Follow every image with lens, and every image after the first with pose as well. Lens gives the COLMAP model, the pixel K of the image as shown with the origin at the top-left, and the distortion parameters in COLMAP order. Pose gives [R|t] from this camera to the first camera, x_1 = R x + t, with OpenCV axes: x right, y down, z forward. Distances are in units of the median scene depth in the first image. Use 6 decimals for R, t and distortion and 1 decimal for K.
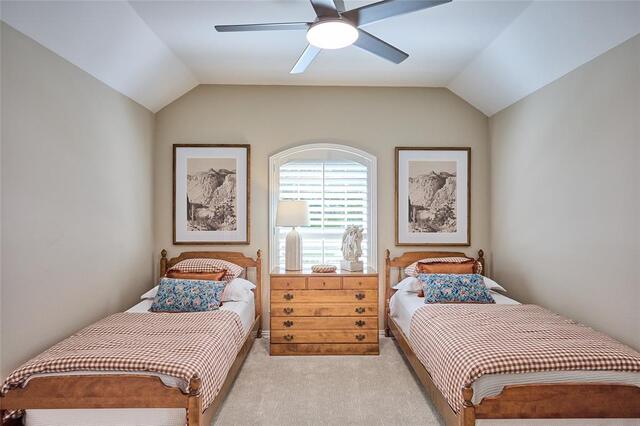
lens RADIAL K [[359.0, 0, 319.1], [0, 359.0, 213.4], [0, 0, 1]] dist [-0.000903, -0.000022]
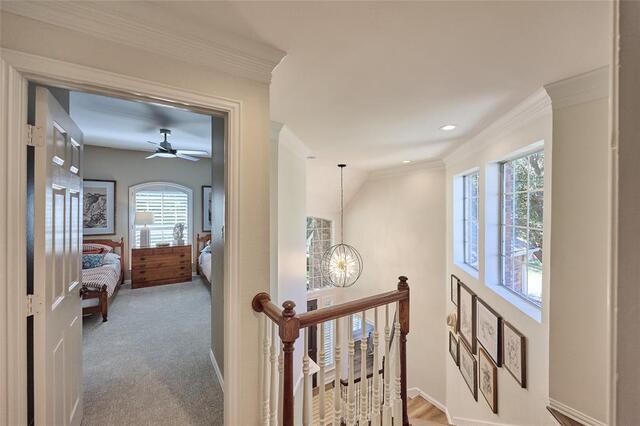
lens RADIAL K [[252.9, 0, 314.6], [0, 252.9, 210.3], [0, 0, 1]] dist [-0.000775, 0.000240]
pose [[0.851916, -0.000744, 0.523679, -0.004442], [-0.000127, 0.999999, 0.001628, -0.042689], [-0.523679, -0.001453, 0.851914, -0.659288]]
